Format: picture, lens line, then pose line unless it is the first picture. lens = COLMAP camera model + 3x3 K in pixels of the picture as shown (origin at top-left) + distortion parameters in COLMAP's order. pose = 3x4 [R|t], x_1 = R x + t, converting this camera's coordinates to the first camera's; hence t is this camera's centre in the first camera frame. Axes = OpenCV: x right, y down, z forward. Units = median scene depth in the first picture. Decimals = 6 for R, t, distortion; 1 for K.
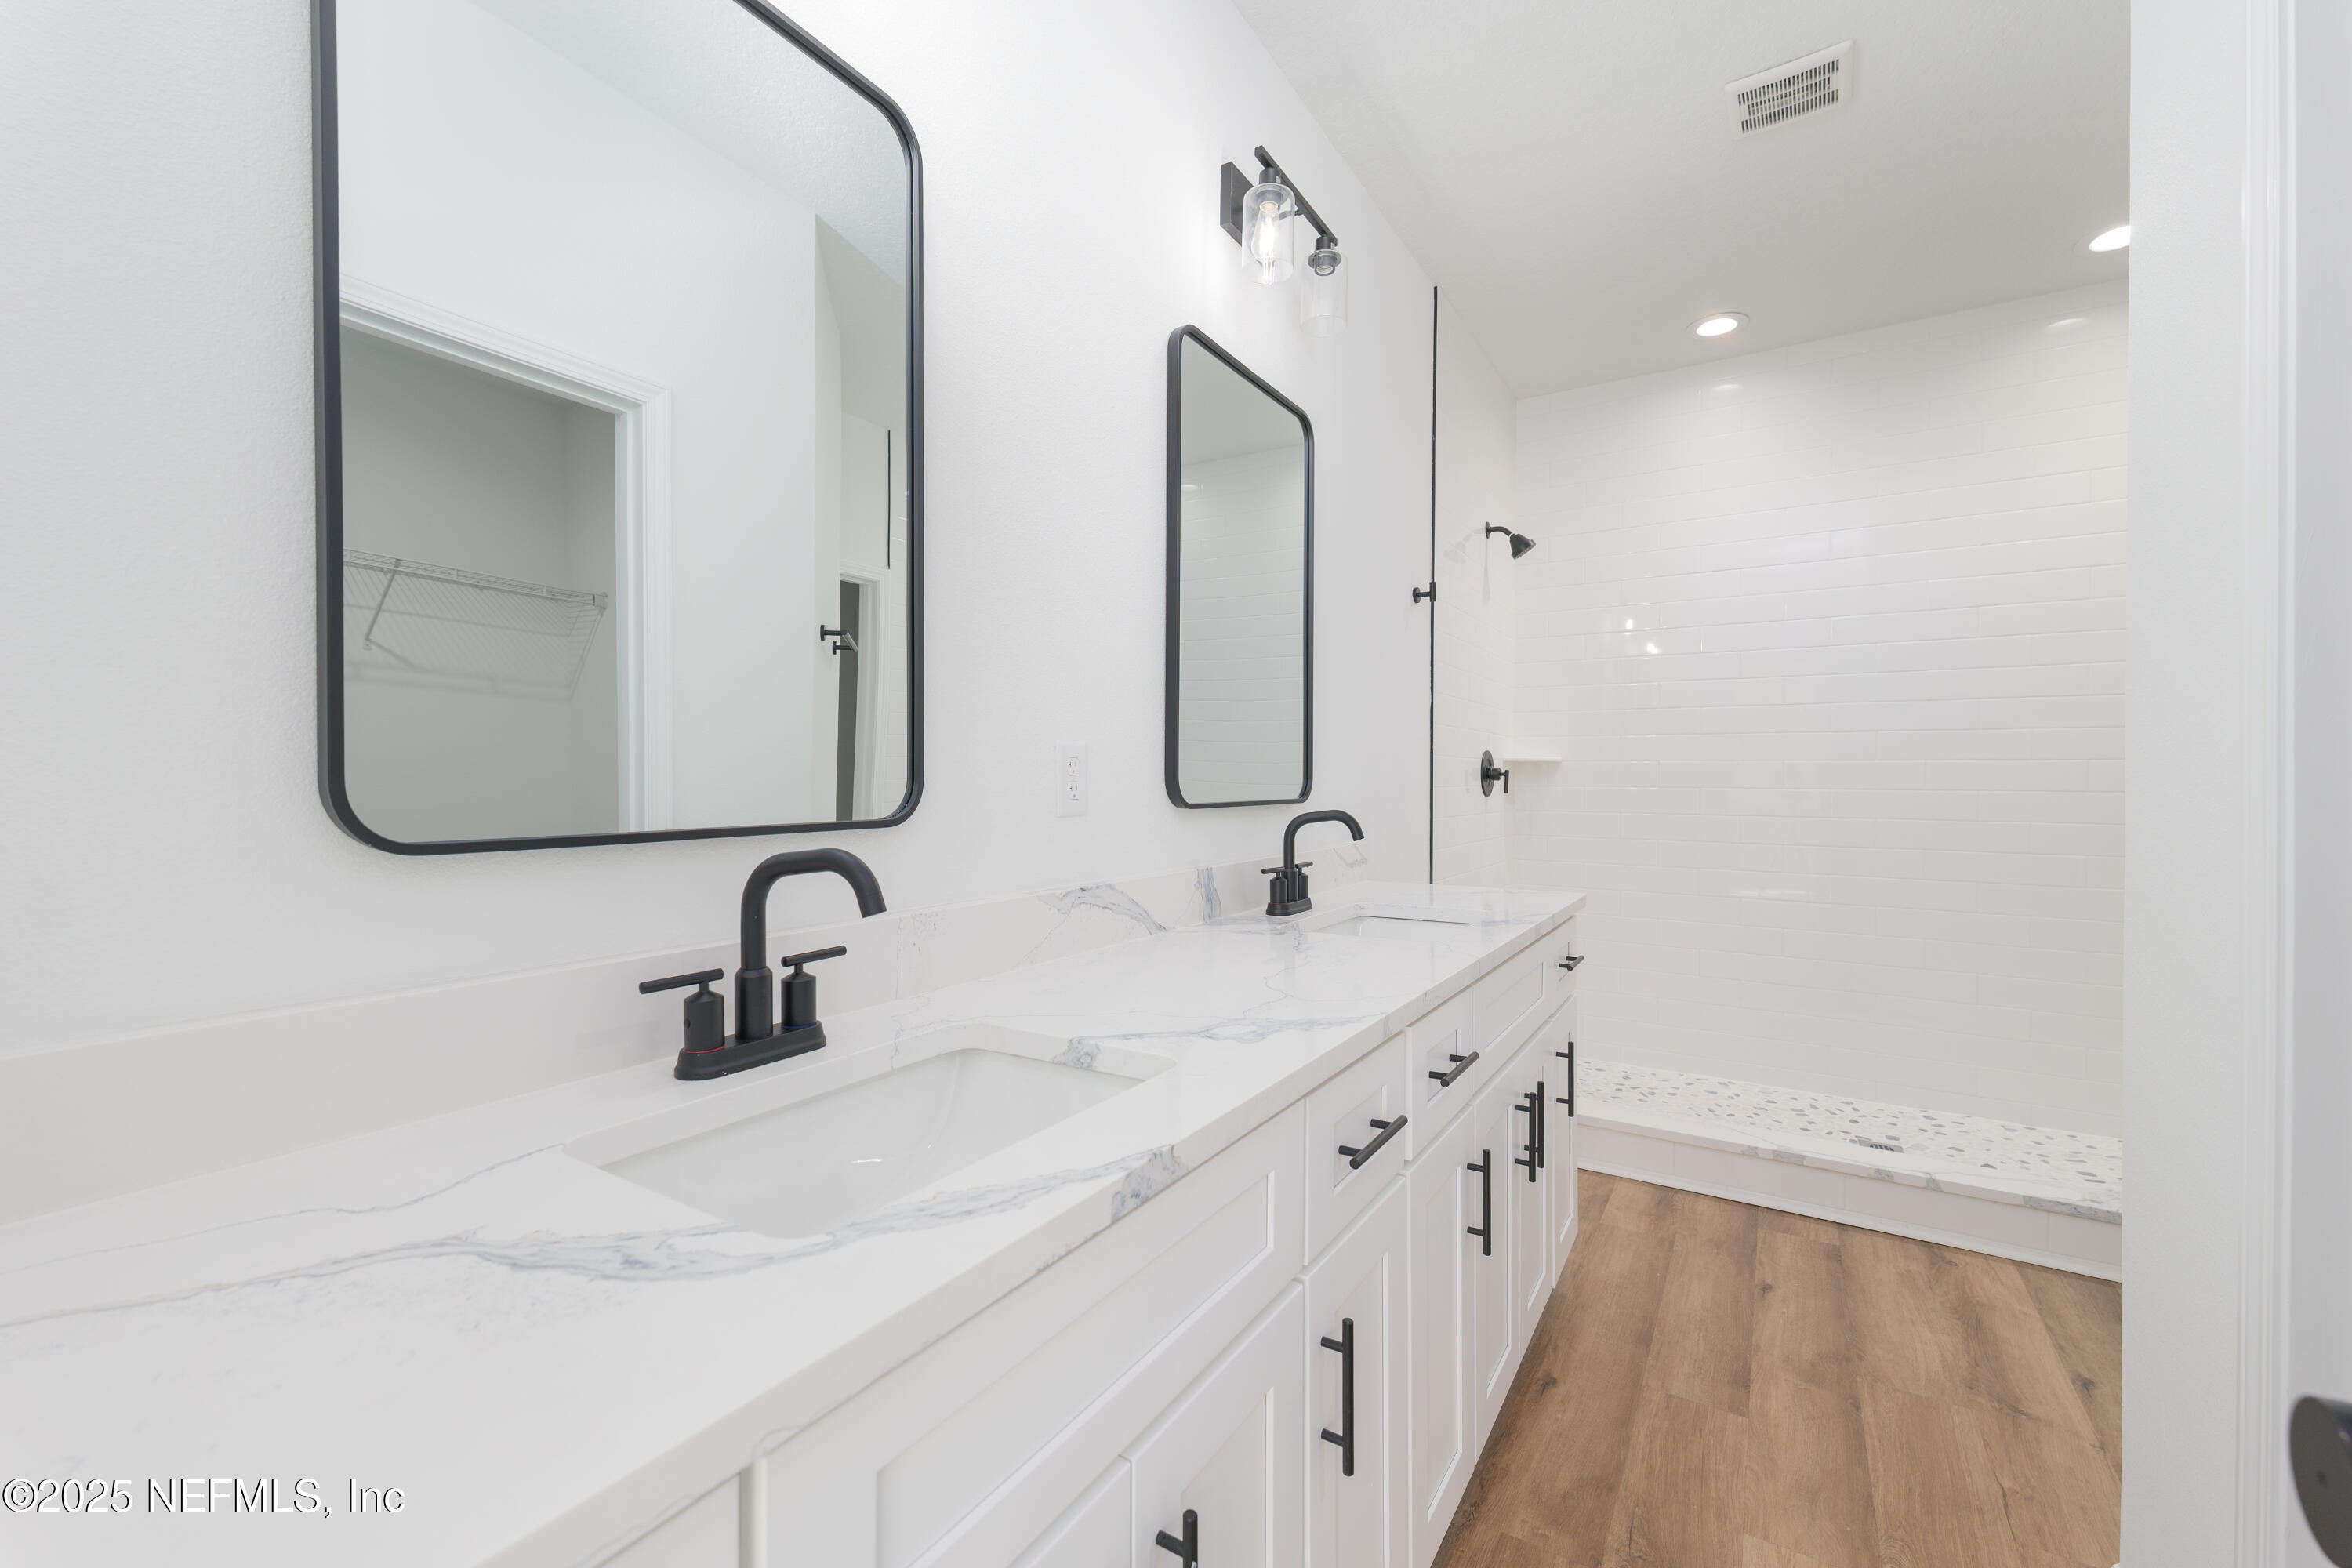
lens RADIAL K [[953.0, 0, 1171.0], [0, 953.0, 784.1], [0, 0, 1]] dist [0.002004, 0.000056]
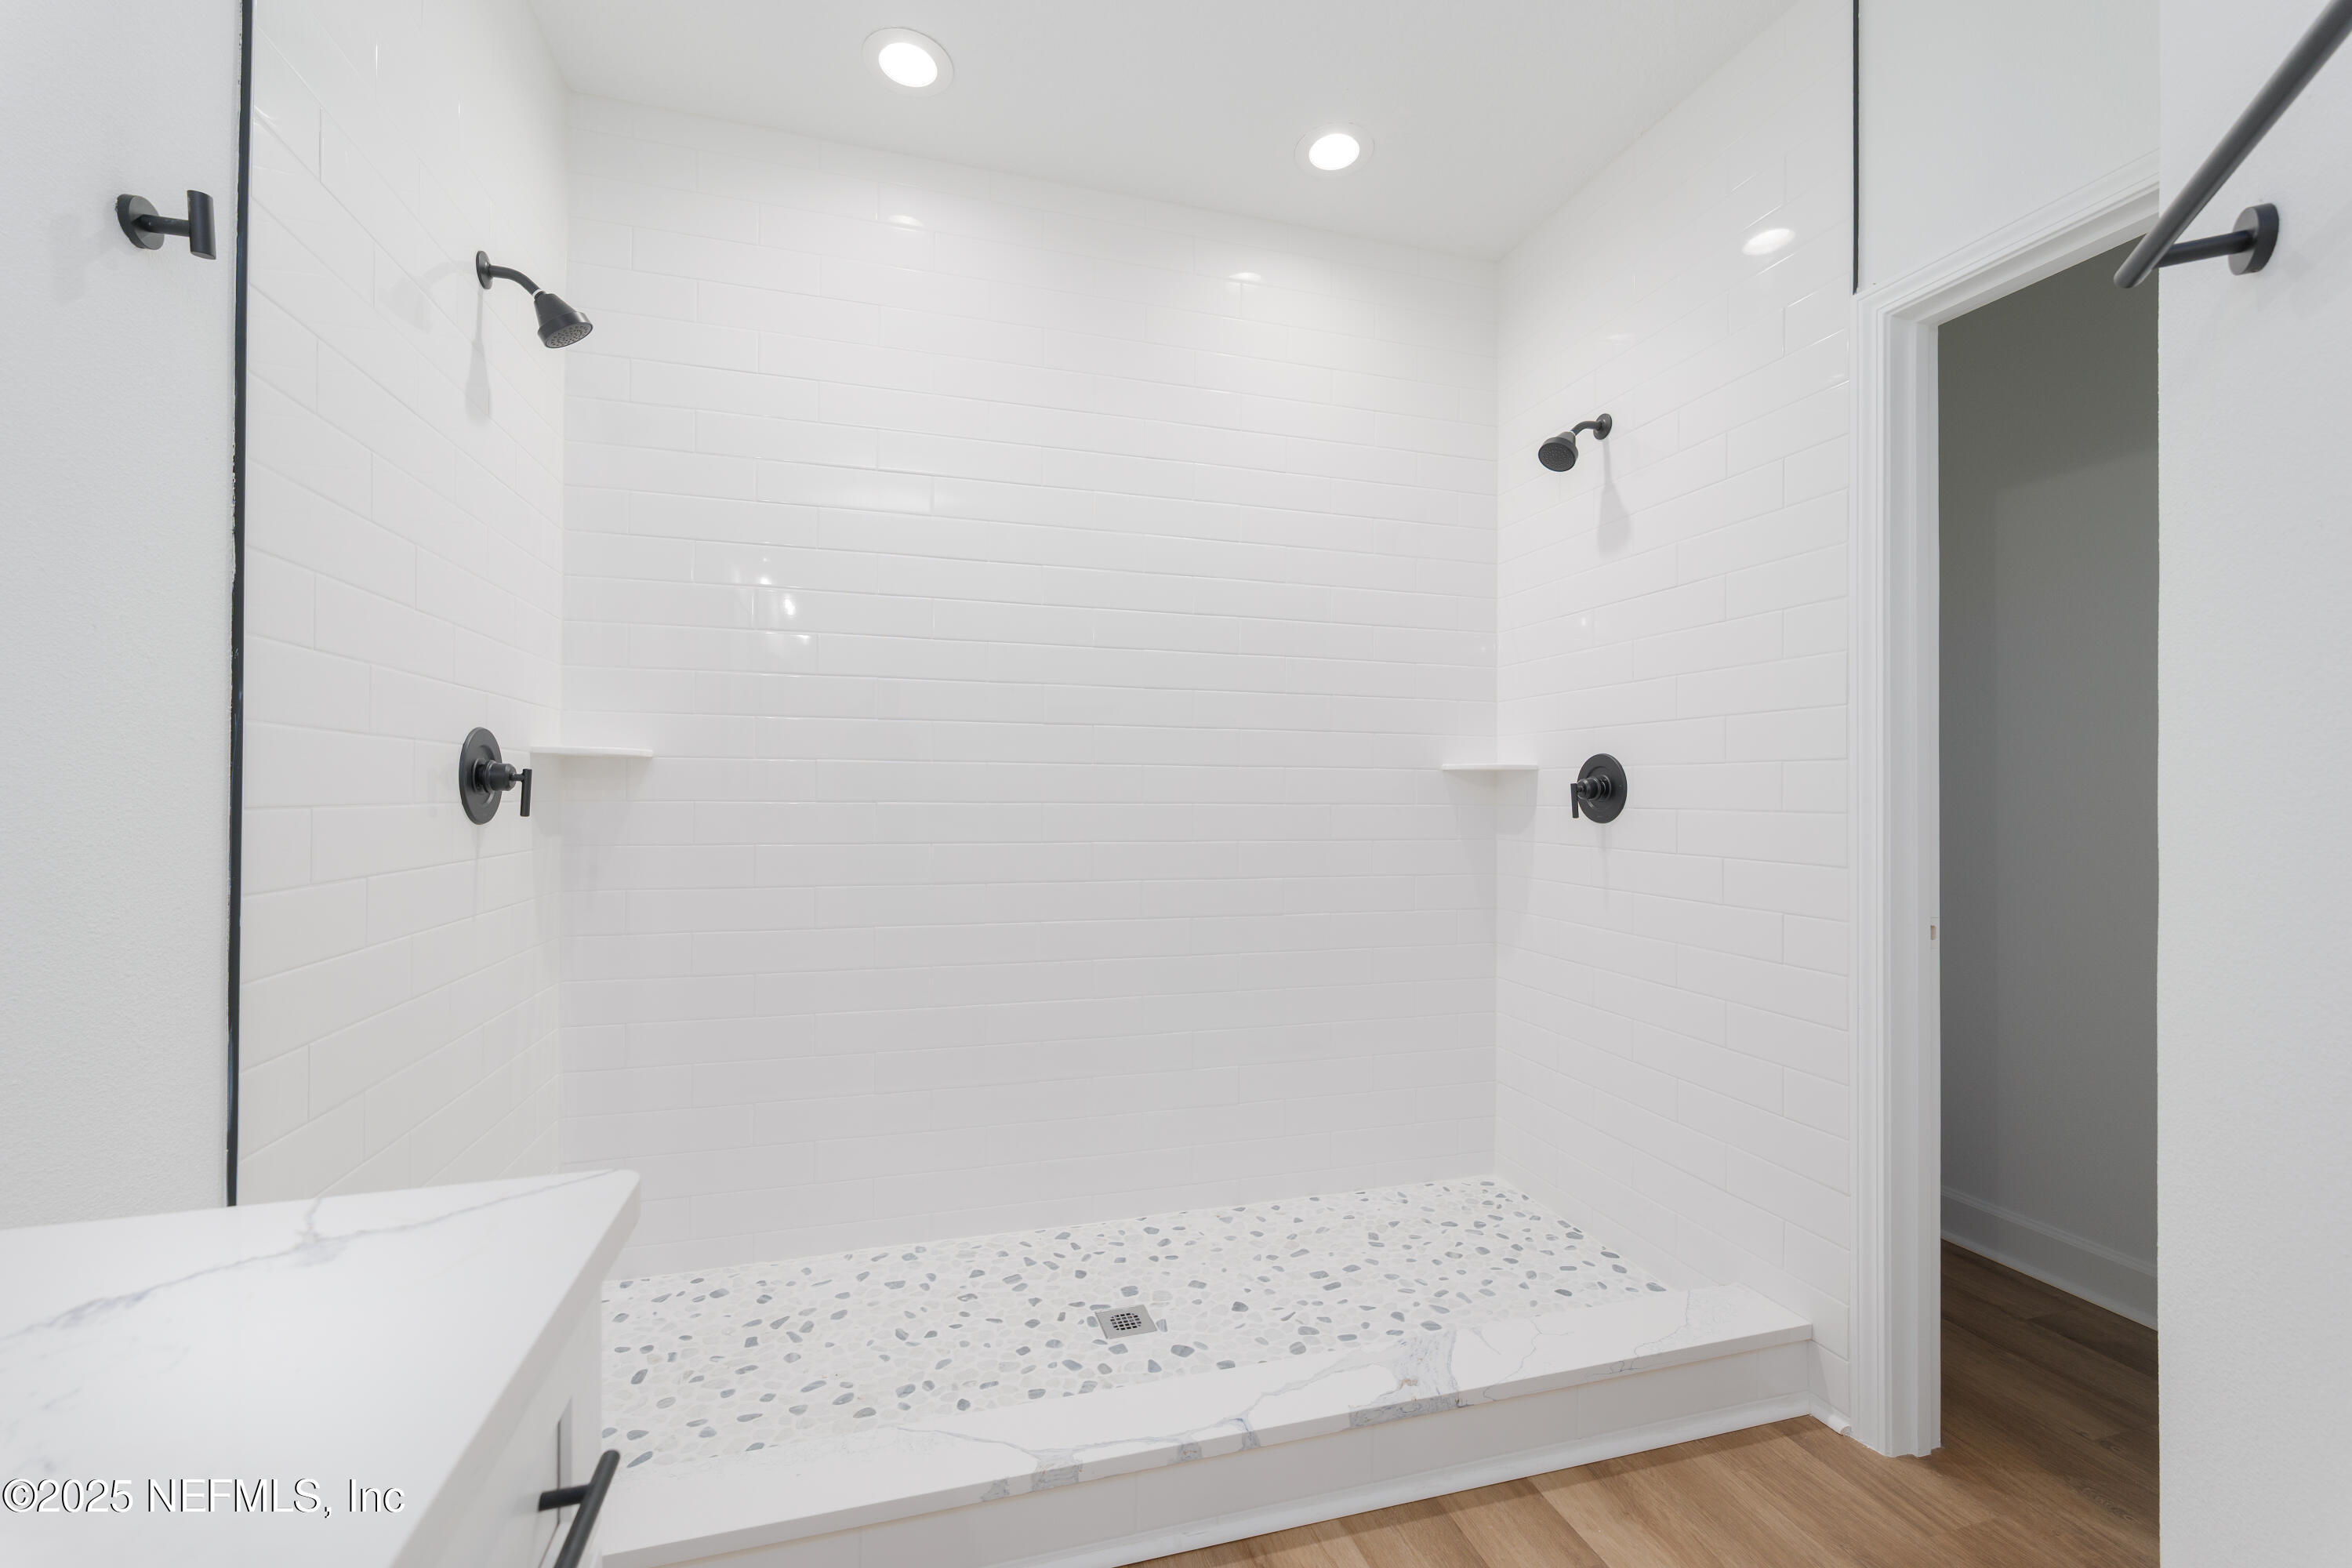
lens RADIAL K [[953.0, 0, 1171.0], [0, 953.0, 784.1], [0, 0, 1]] dist [0.002004, 0.000056]
pose [[0.657704, 0.005023, 0.753260, 0.223913], [0.002039, 0.999962, -0.008449, -0.002573], [-0.753274, 0.007093, 0.657668, 0.477026]]
